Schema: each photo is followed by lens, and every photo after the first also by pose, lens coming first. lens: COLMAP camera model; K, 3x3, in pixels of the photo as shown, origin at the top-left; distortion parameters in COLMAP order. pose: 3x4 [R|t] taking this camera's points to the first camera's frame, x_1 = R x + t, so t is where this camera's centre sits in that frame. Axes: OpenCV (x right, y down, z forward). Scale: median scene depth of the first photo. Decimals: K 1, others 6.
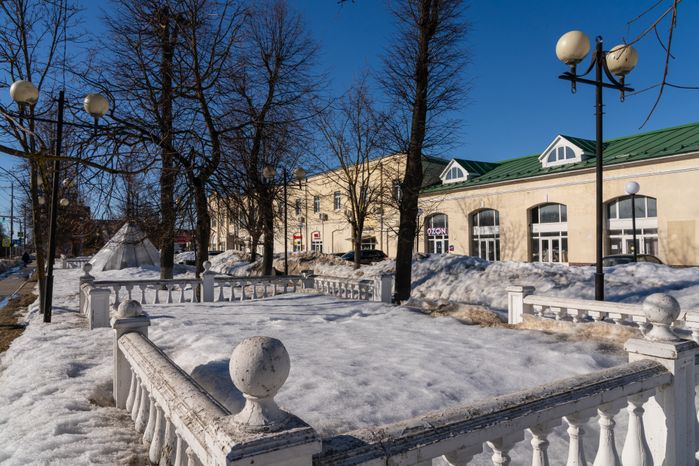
lens RADIAL K [[459.1, 0, 352.2], [0, 459.1, 232.2], [0, 0, 1]] dist [0.001014, 0.001148]
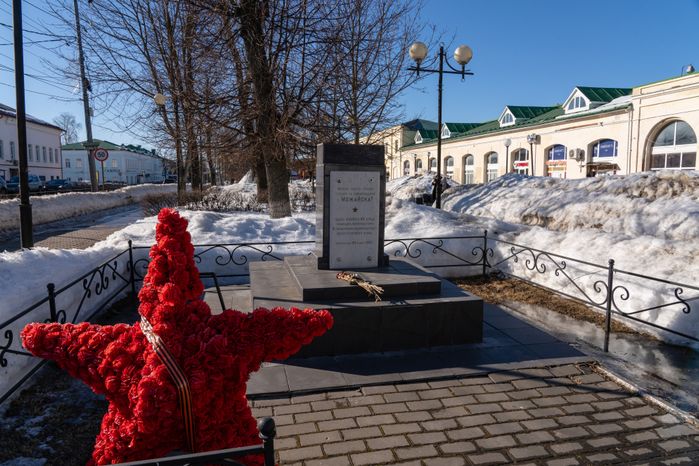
lens RADIAL K [[459.1, 0, 345.5], [0, 459.1, 228.5], [0, 0, 1]] dist [0.001014, 0.001148]
pose [[0.950898, 0.028962, -0.308146, 0.352439], [0.013933, 0.990597, 0.136099, -0.016831], [0.309190, -0.133710, 0.941554, -0.586574]]
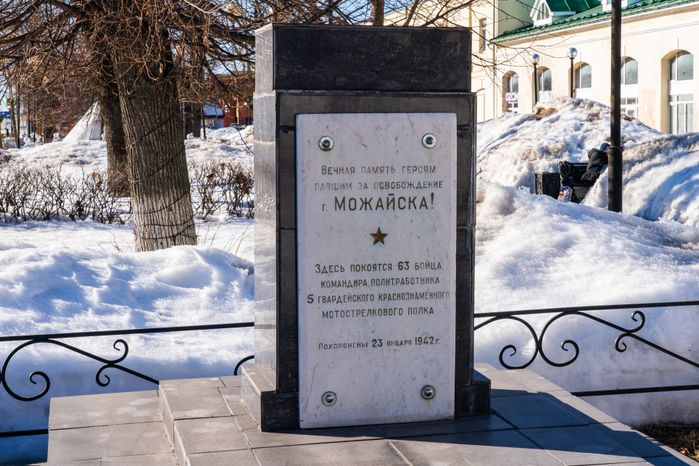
lens RADIAL K [[1197.5, 0, 349.5], [0, 1197.5, 235.2], [0, 0, 1]] dist [0.109403, 0.000000]
pose [[0.951034, 0.007276, -0.309000, 0.340314], [0.032060, 0.992008, 0.122034, -0.017825], [0.307418, -0.125965, 0.943200, -0.548345]]
